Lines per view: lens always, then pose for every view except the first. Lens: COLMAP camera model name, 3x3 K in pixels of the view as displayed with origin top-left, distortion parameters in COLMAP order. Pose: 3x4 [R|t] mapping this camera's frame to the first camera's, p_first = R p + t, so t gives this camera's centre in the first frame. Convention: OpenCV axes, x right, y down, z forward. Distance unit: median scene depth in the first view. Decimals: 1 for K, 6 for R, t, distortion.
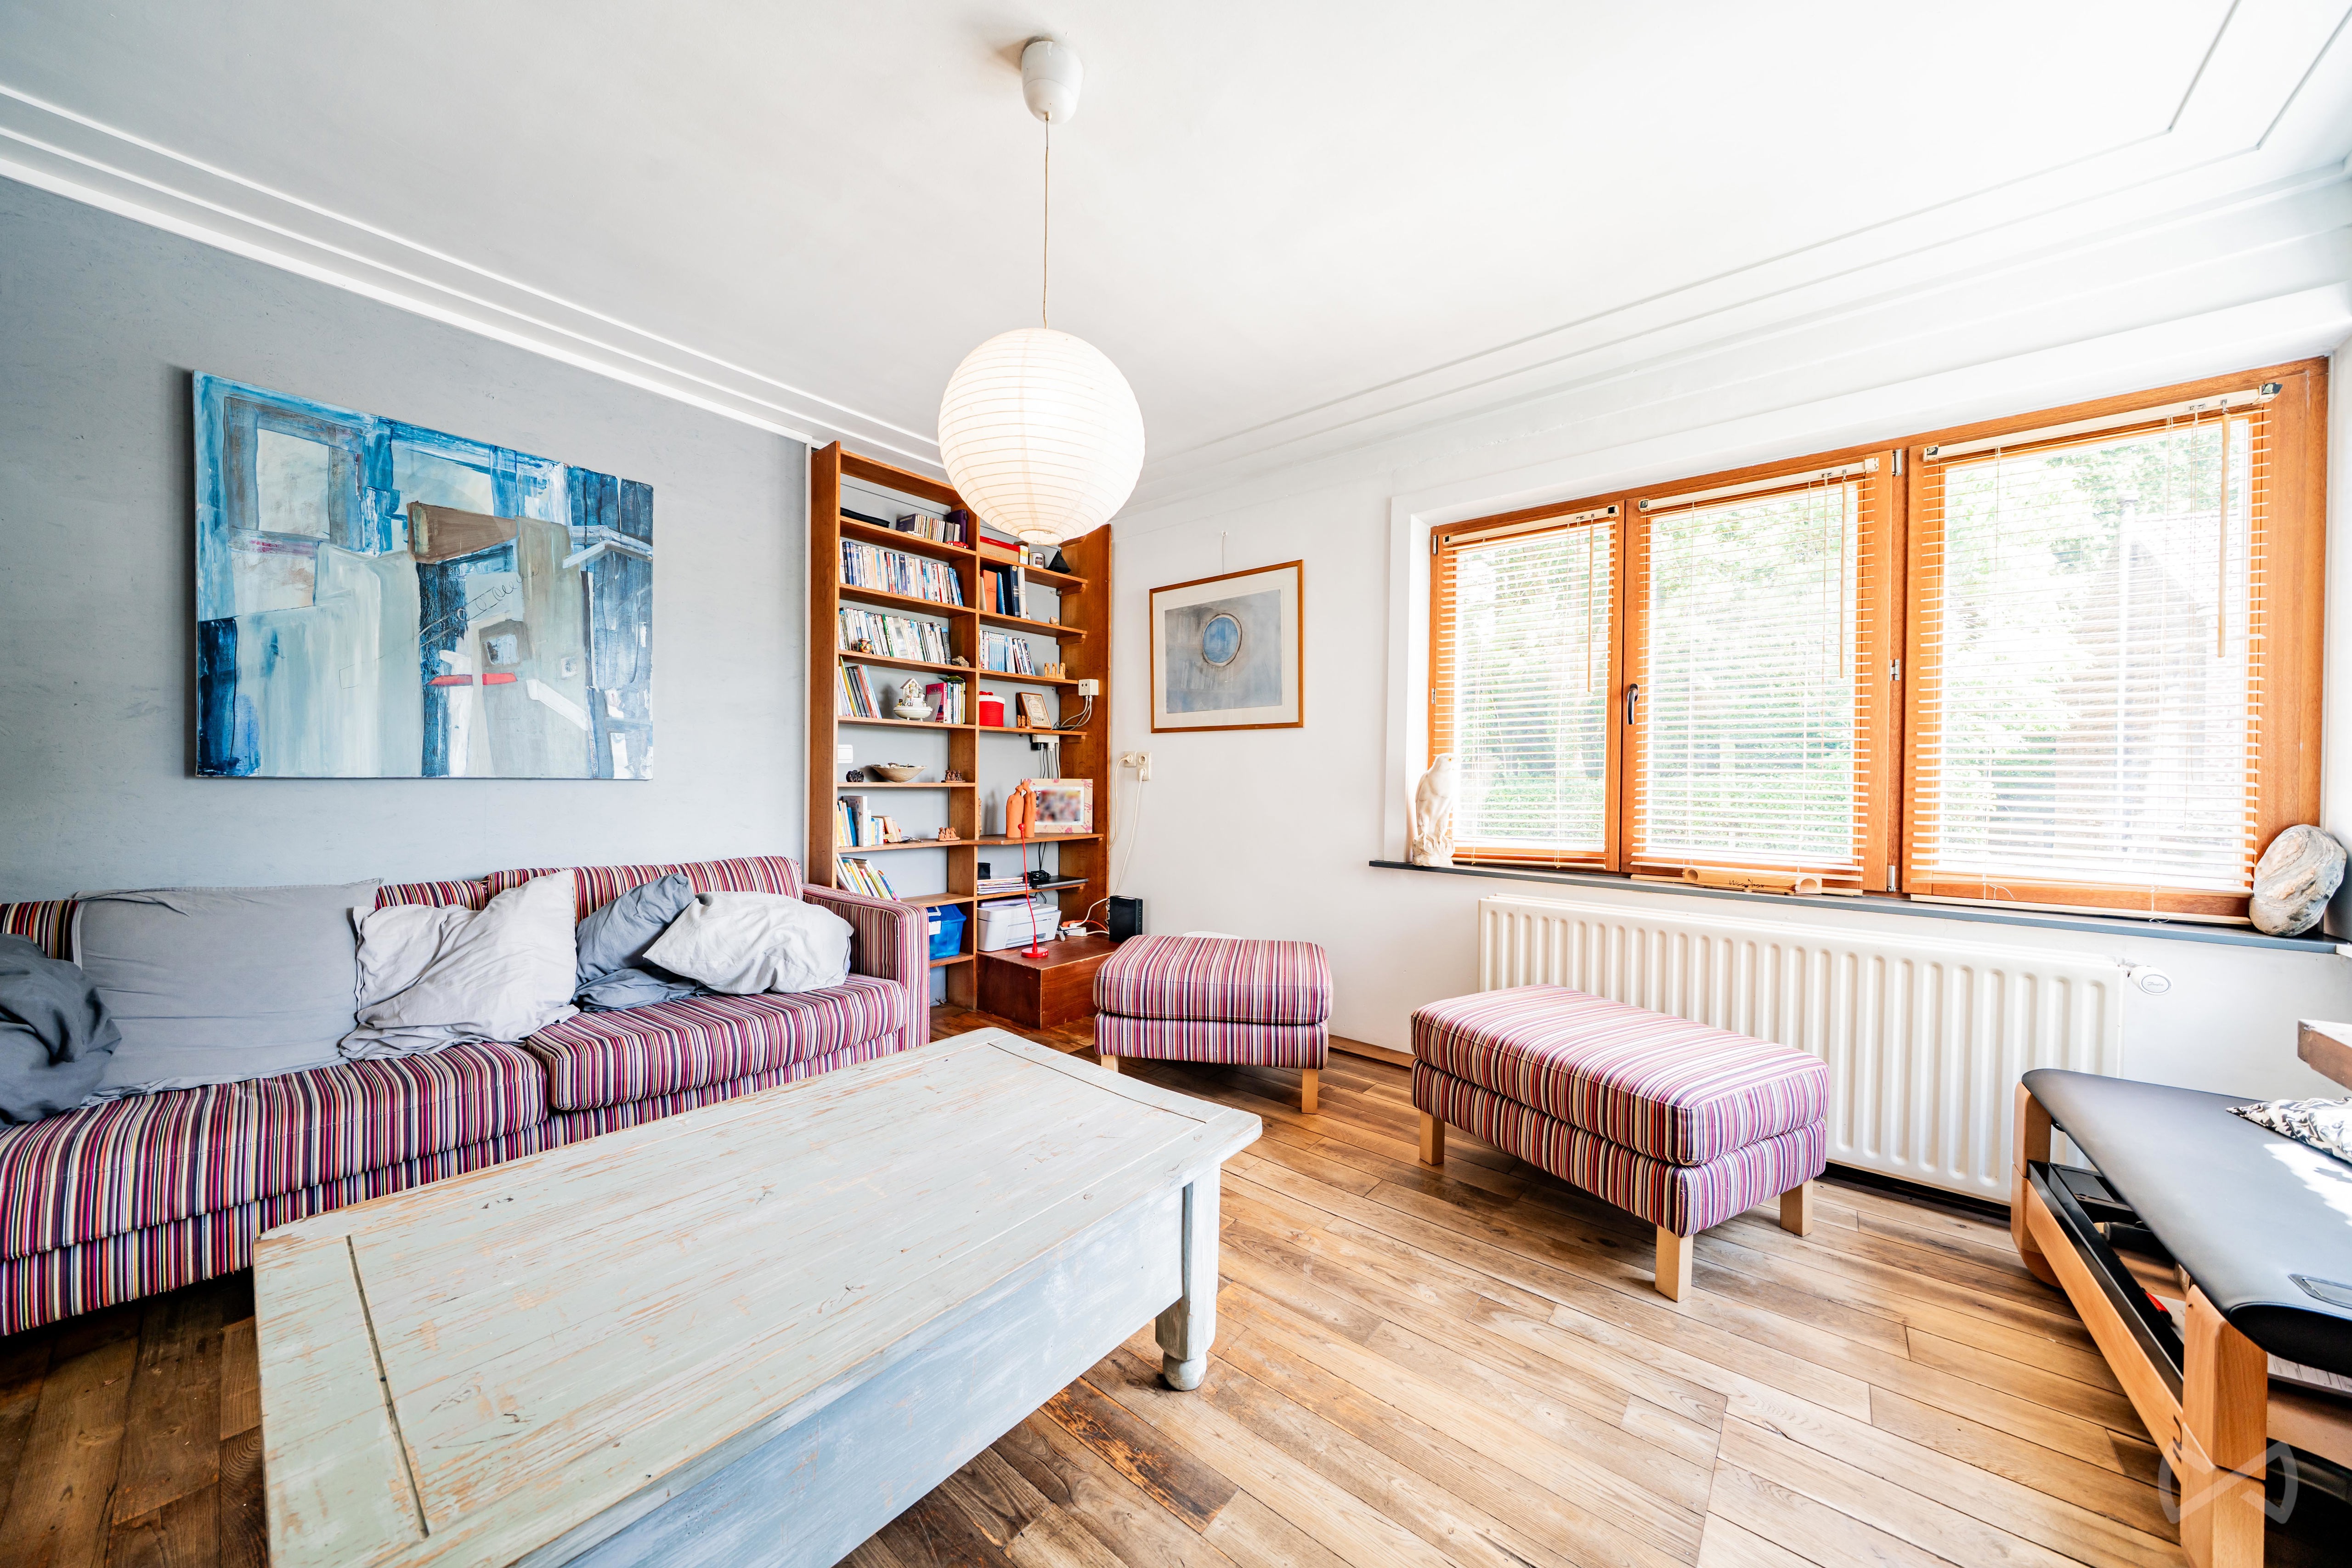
lens RADIAL K [[797.5, 0, 1174.9], [0, 797.5, 783.8], [0, 0, 1]] dist [-0.003265, -0.000124]
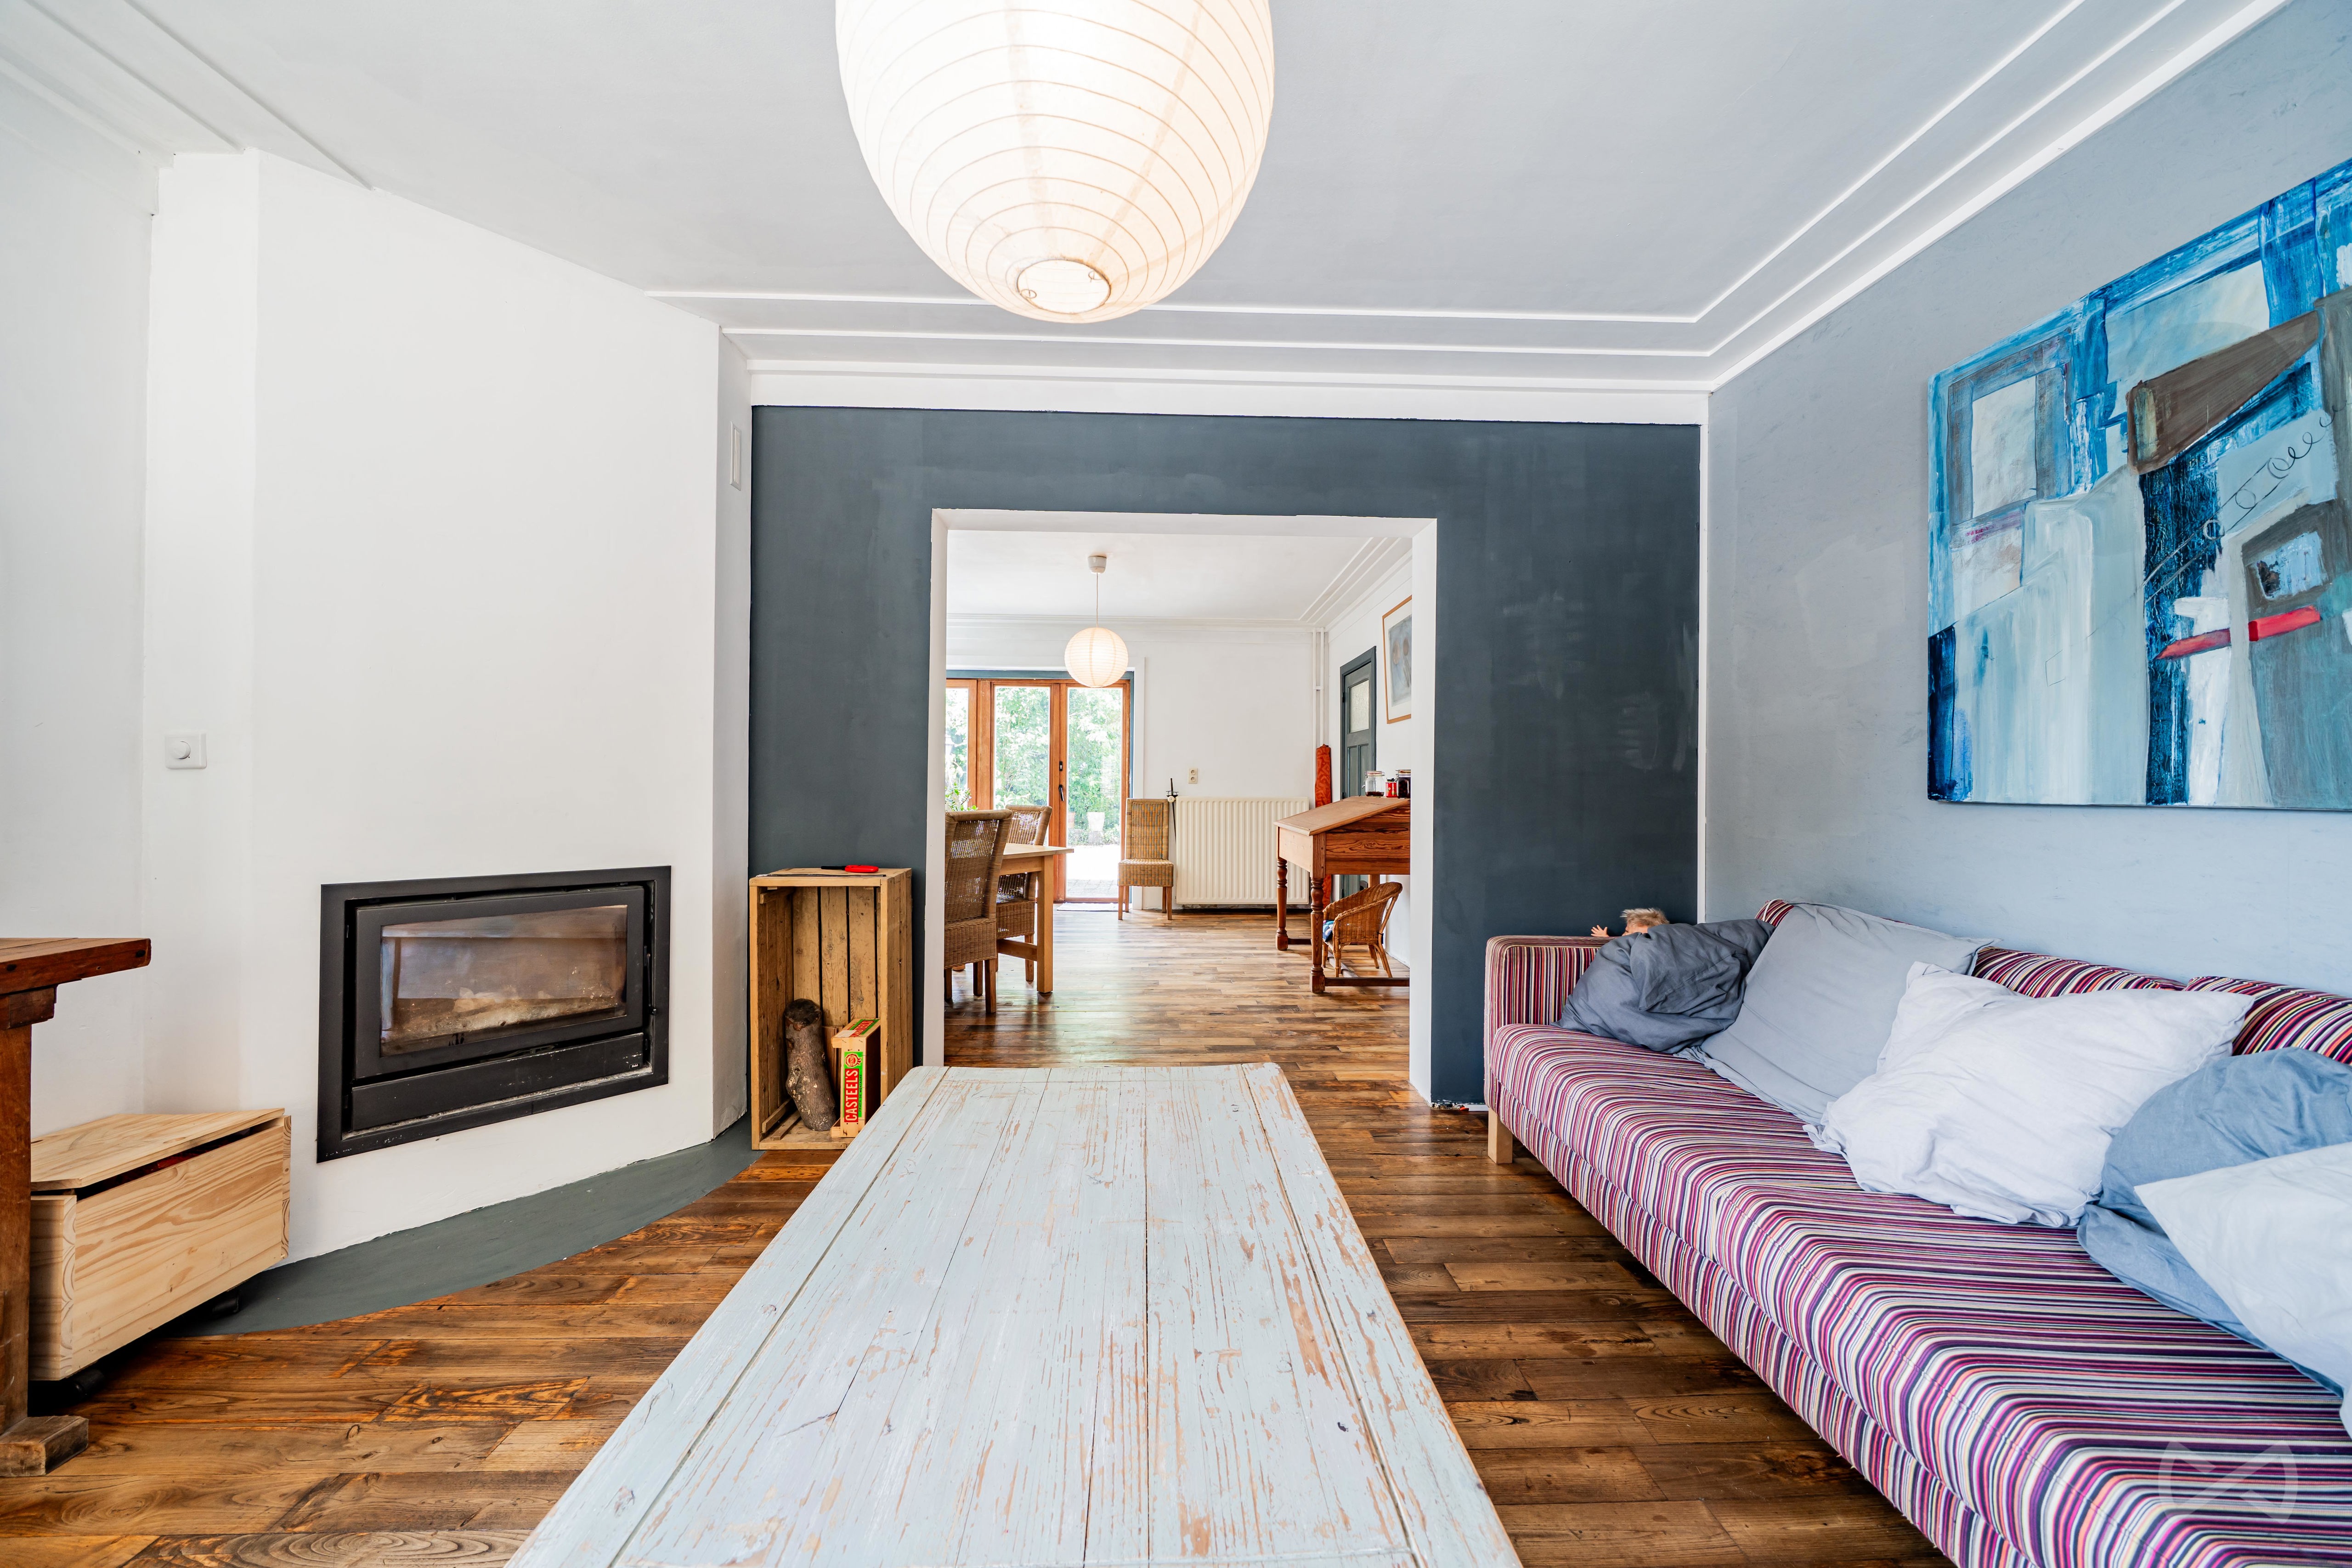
lens RADIAL K [[797.5, 0, 1171.0], [0, 797.5, 781.2], [0, 0, 1]] dist [-0.003265, -0.000124]
pose [[-0.746872, -0.016306, -0.664768, 0.069955], [-0.018535, 0.999821, -0.003701, -0.010730], [0.664710, 0.009557, -0.747041, 0.982395]]
